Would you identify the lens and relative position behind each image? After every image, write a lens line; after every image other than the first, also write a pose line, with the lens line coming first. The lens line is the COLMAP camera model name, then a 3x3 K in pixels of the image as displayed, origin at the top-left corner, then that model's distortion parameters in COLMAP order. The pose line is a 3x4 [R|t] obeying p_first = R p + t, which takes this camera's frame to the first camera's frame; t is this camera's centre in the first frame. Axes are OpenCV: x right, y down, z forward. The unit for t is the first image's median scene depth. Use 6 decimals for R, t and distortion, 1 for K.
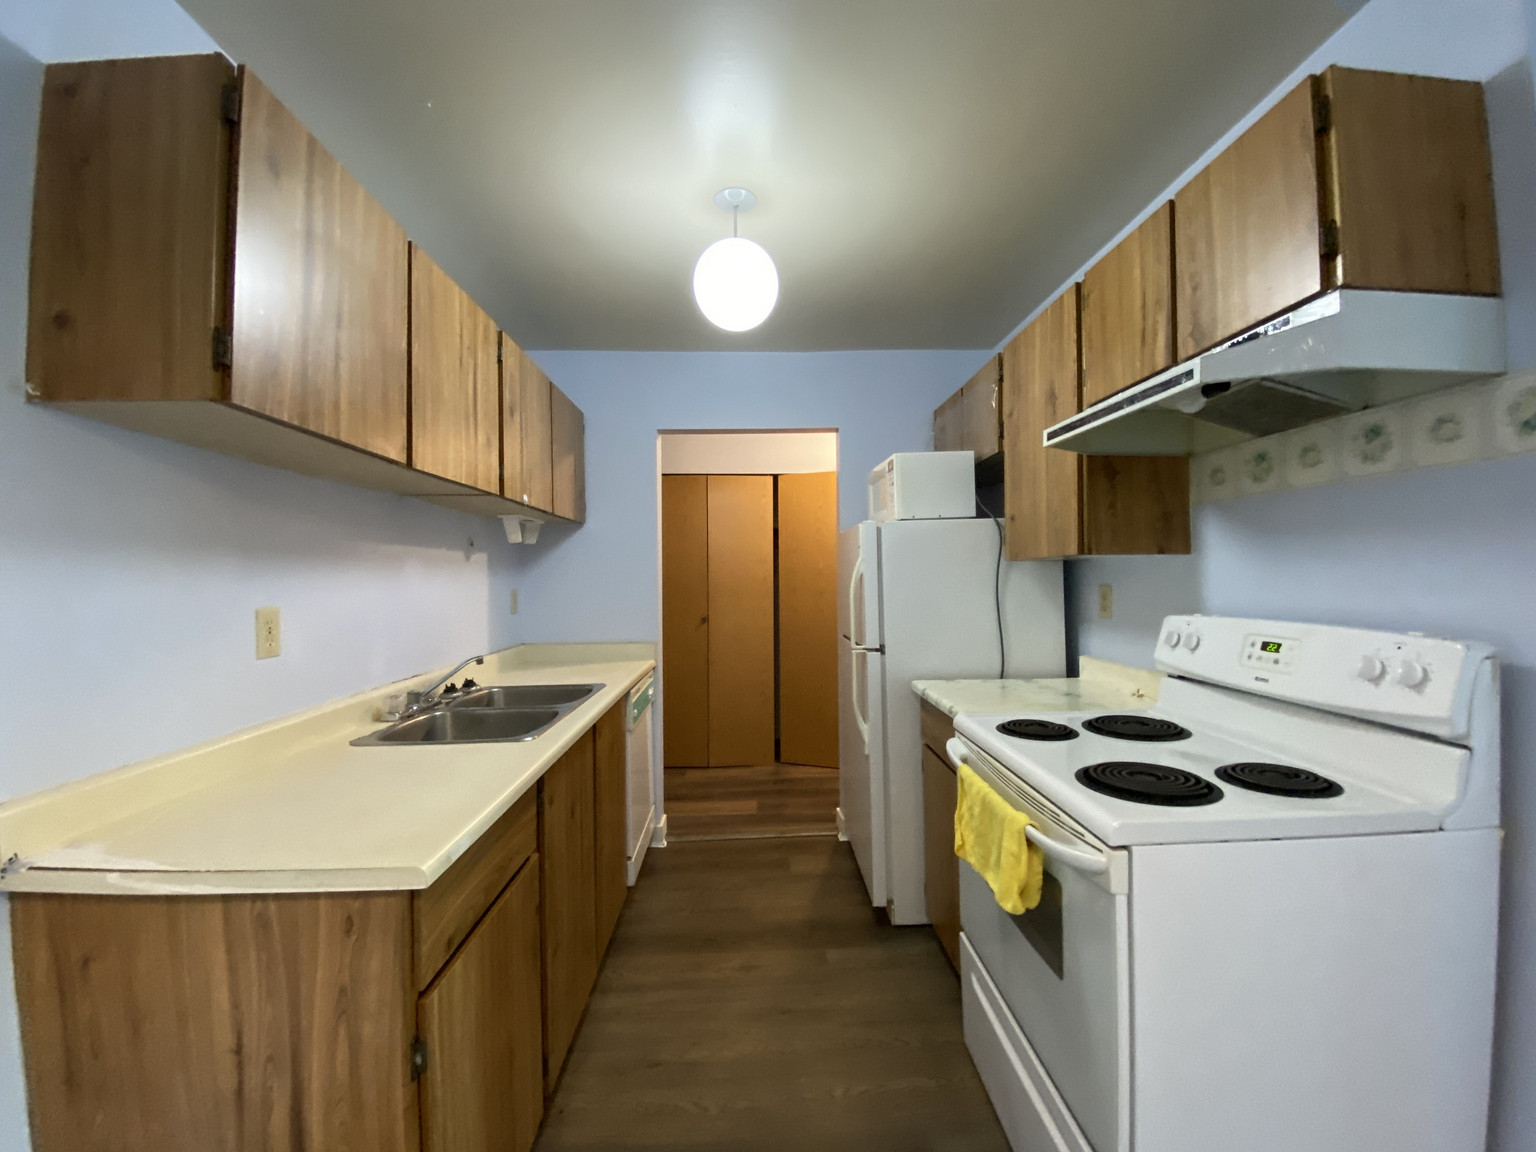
lens RADIAL K [[621.1, 0, 771.4], [0, 621.1, 568.9], [0, 0, 1]] dist [-0.005922, -0.007735]
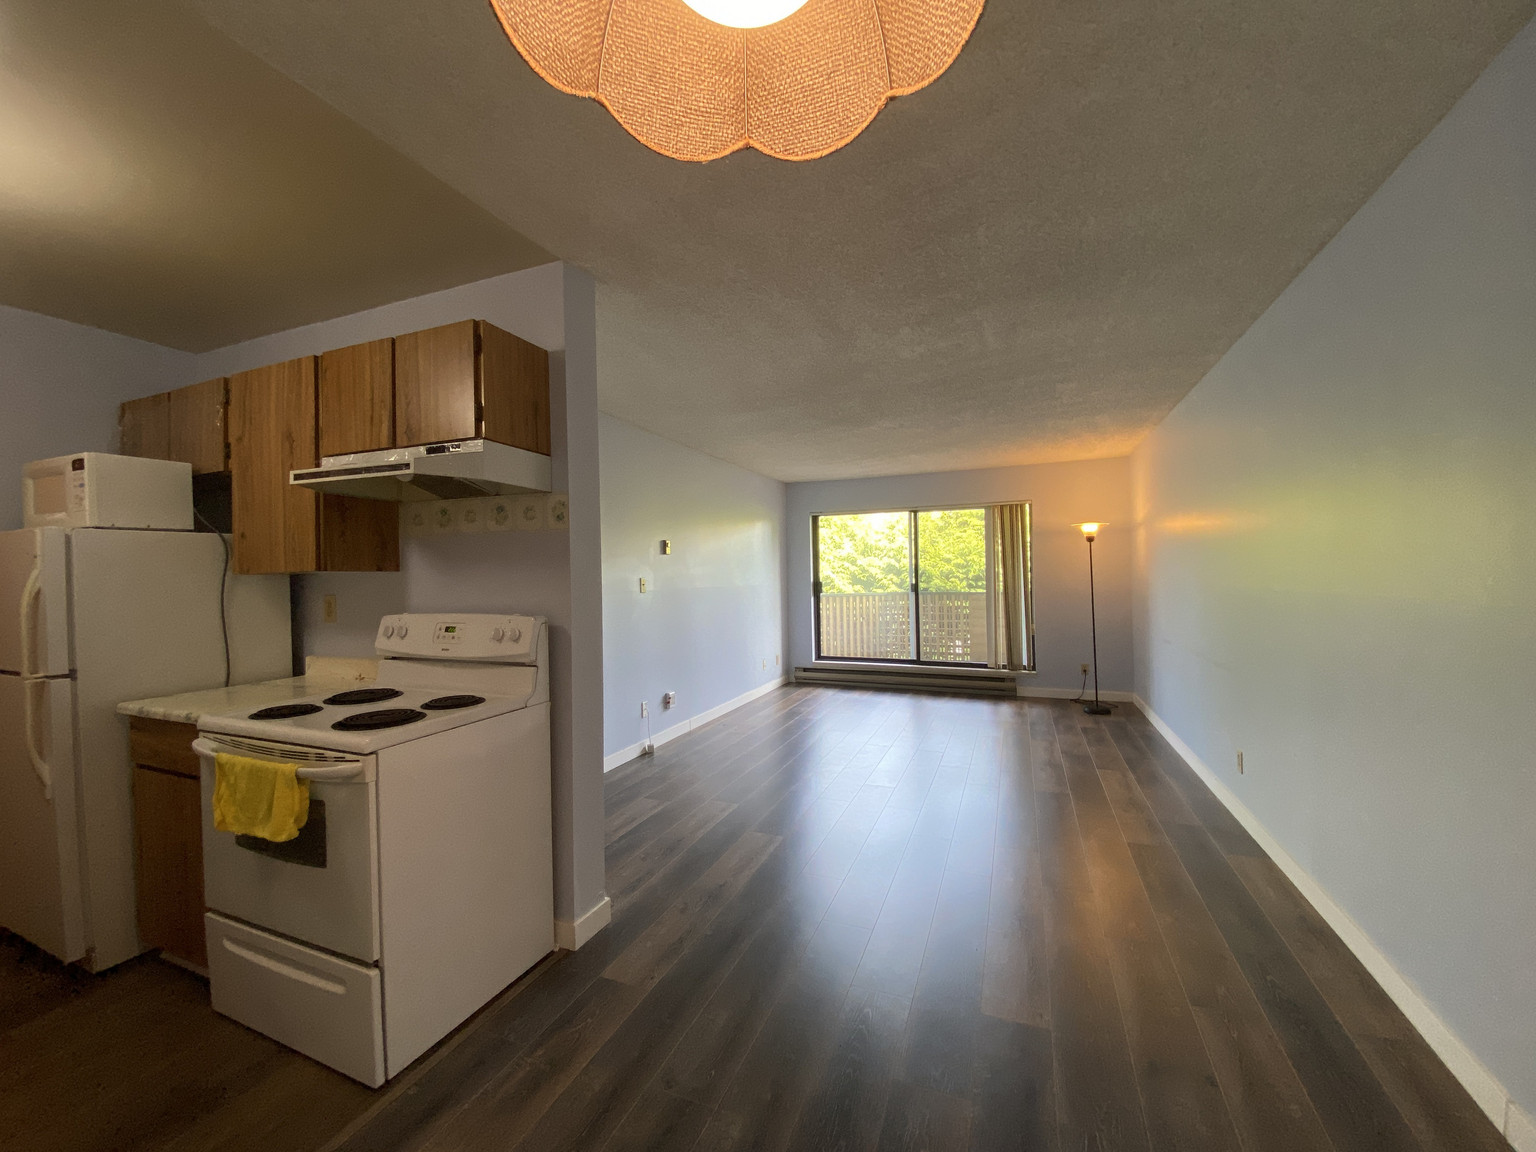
lens RADIAL K [[621.1, 0, 771.7], [0, 621.1, 572.5], [0, 0, 1]] dist [-0.005922, -0.007735]
pose [[0.398192, 0.002235, 0.917299, -0.326789], [0.004487, 0.999980, -0.004384, -0.011984], [-0.917291, 0.005861, 0.398174, -0.398705]]
